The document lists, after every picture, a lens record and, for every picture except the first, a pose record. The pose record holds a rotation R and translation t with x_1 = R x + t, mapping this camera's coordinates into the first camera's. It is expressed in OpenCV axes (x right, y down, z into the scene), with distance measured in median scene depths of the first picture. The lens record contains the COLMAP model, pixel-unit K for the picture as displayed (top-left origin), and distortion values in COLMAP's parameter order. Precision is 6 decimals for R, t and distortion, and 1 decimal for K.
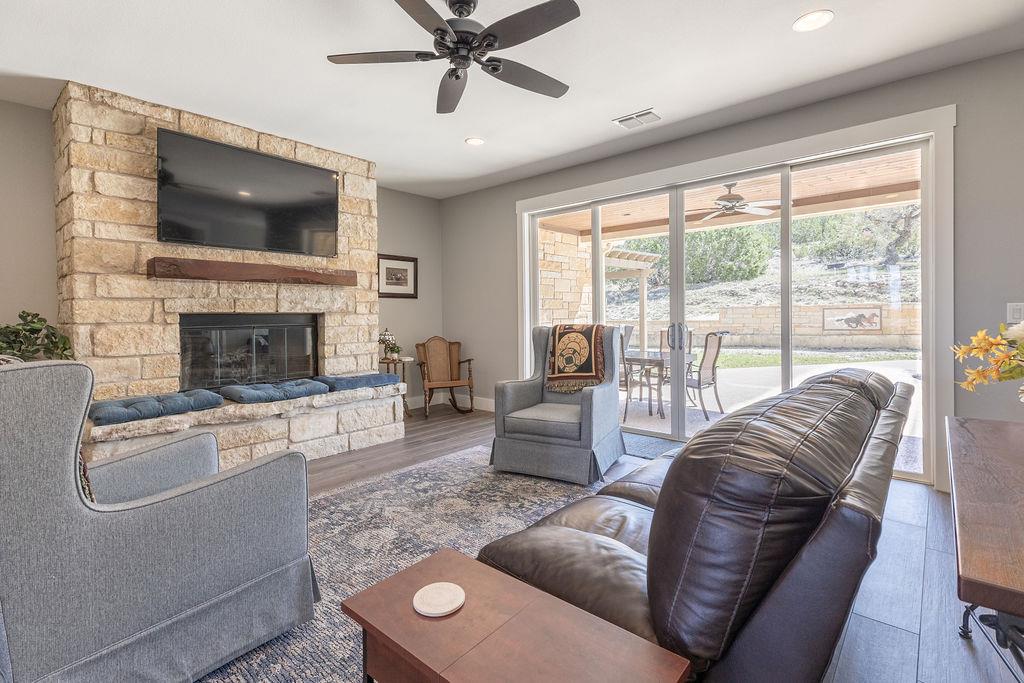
lens RADIAL K [[476.8, 0, 513.5], [0, 476.8, 315.3], [0, 0, 1]] dist [0.016463, 0.000612]
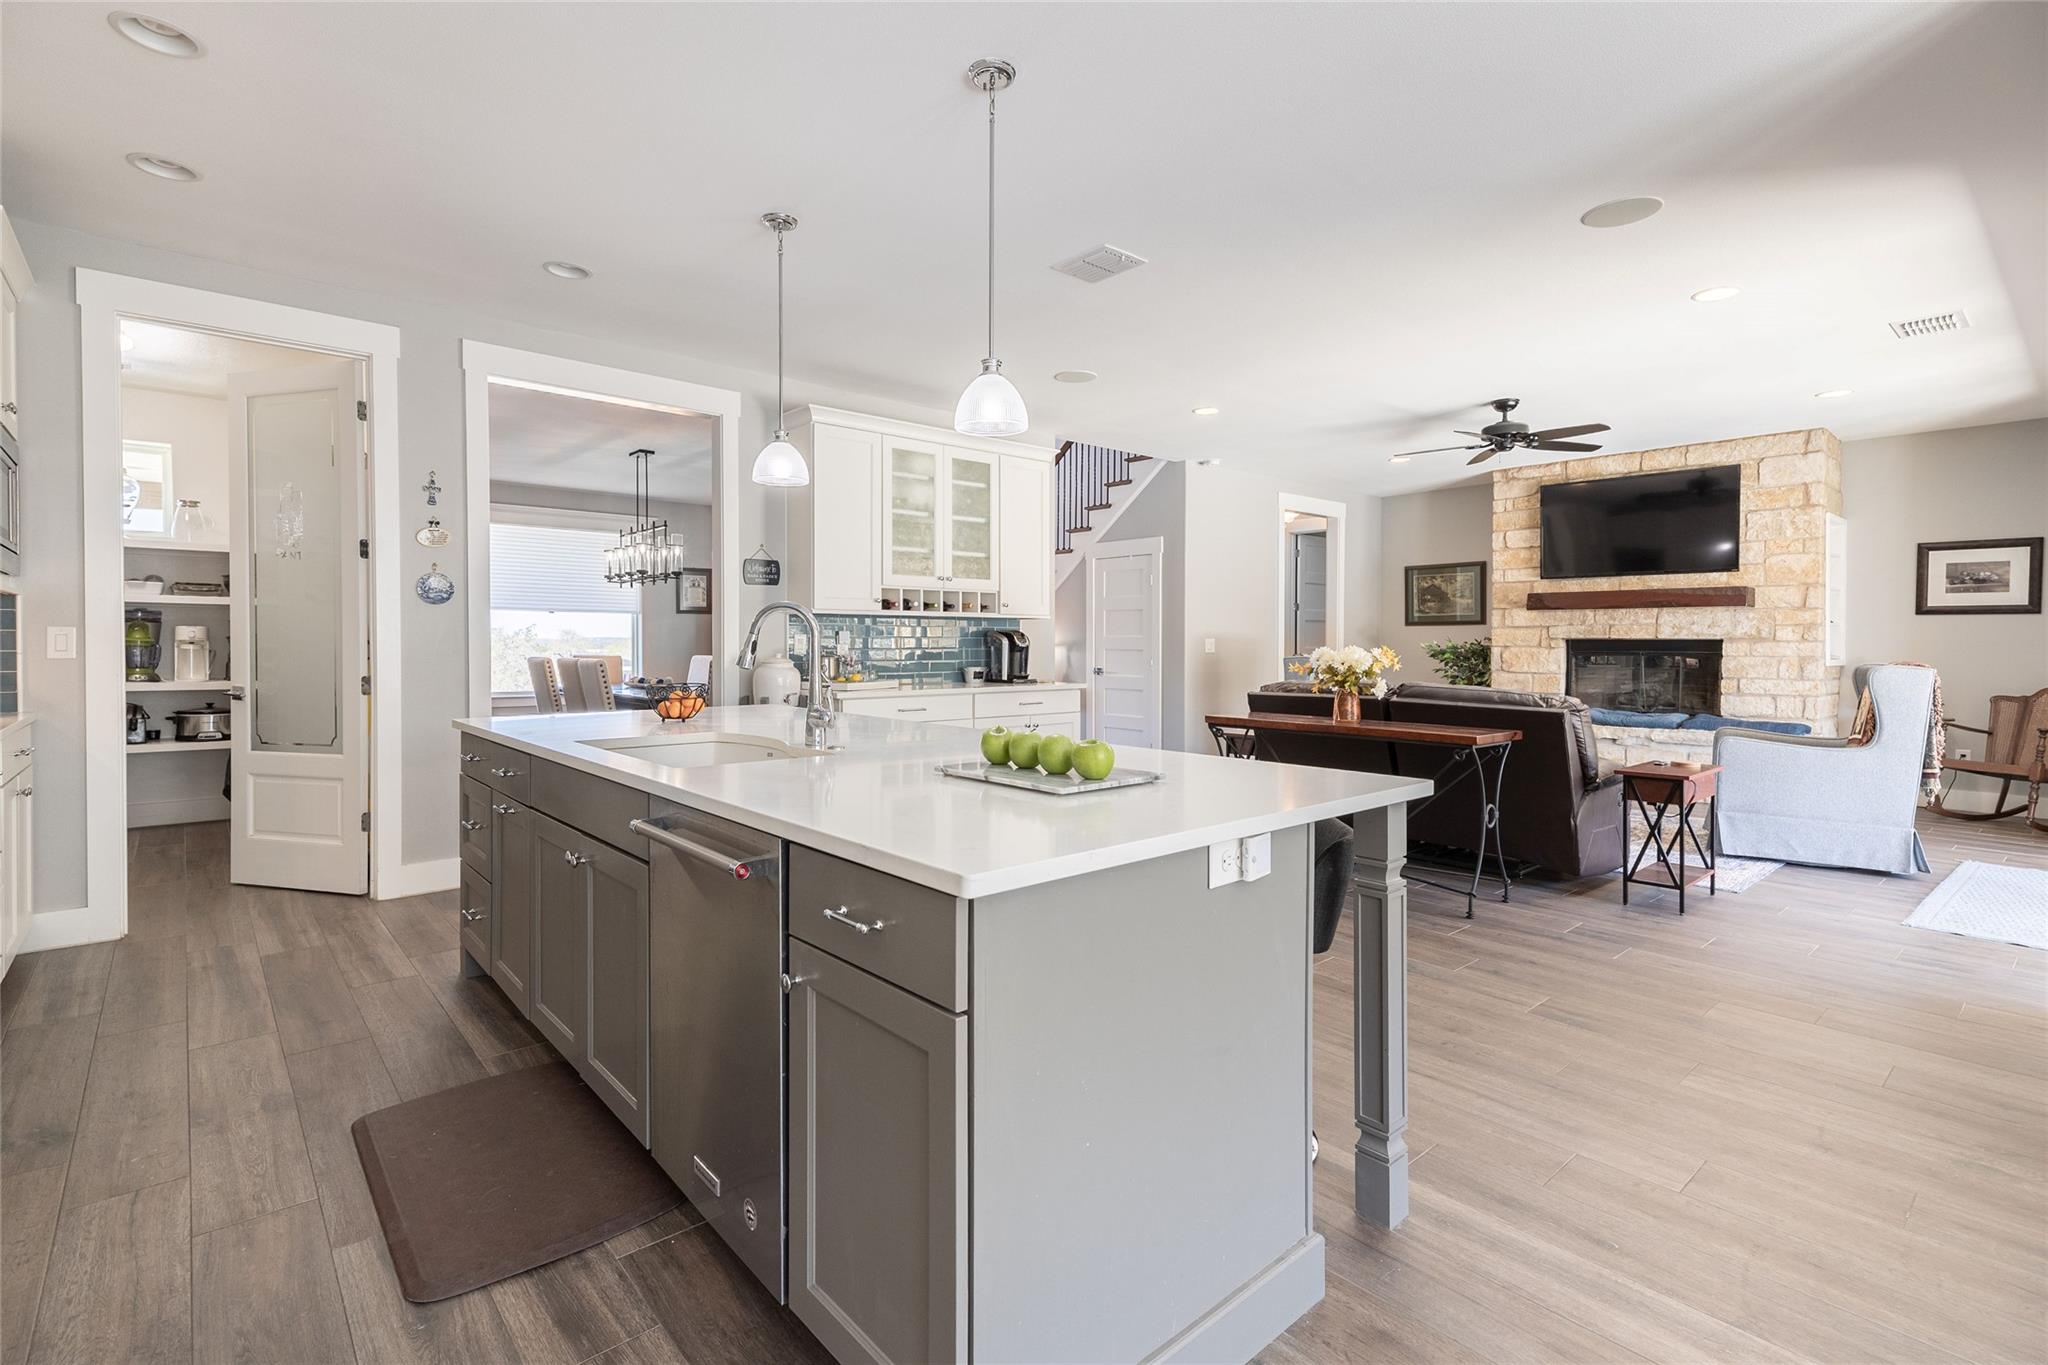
lens RADIAL K [[953.6, 0, 1018.8], [0, 953.6, 665.2], [0, 0, 1]] dist [0.016463, 0.000612]
pose [[-0.139344, 0.034620, -0.989639, 1.567022], [-0.007156, 0.999327, 0.035967, -0.012682], [0.990218, 0.012093, -0.139003, 0.034483]]
